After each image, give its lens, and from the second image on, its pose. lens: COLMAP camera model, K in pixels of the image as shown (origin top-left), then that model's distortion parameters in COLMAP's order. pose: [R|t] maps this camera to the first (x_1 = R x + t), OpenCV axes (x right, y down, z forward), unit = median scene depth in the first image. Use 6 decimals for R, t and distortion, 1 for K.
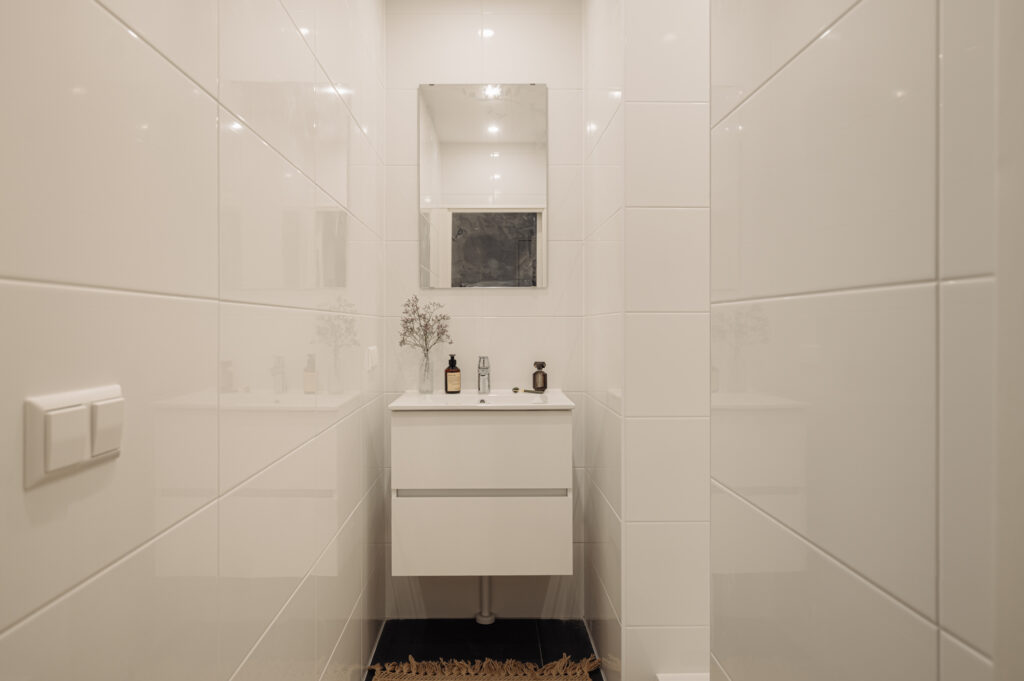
lens RADIAL K [[706.7, 0, 510.9], [0, 706.7, 336.5], [0, 0, 1]] dist [0.003907, -0.000207]
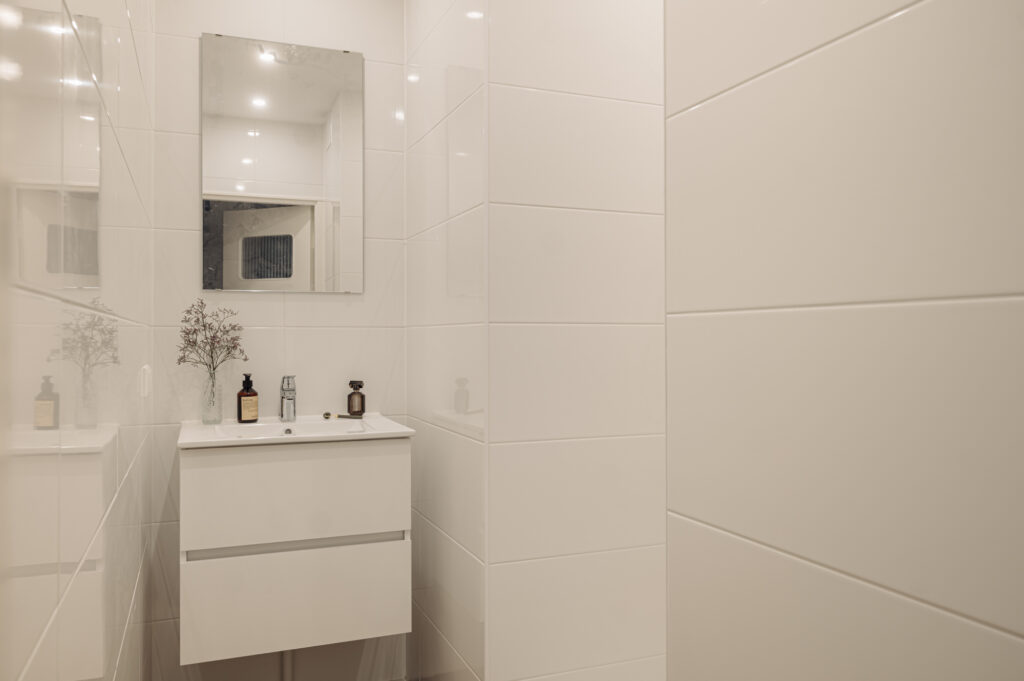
lens RADIAL K [[768.4, 0, 512.6], [0, 768.4, 340.5], [0, 0, 1]] dist [-0.007752, -0.006591]
pose [[0.933428, 0.001020, 0.358764, -0.116246], [0.003307, 0.999929, -0.011447, -0.001499], [-0.358750, 0.011871, 0.933358, 0.082400]]
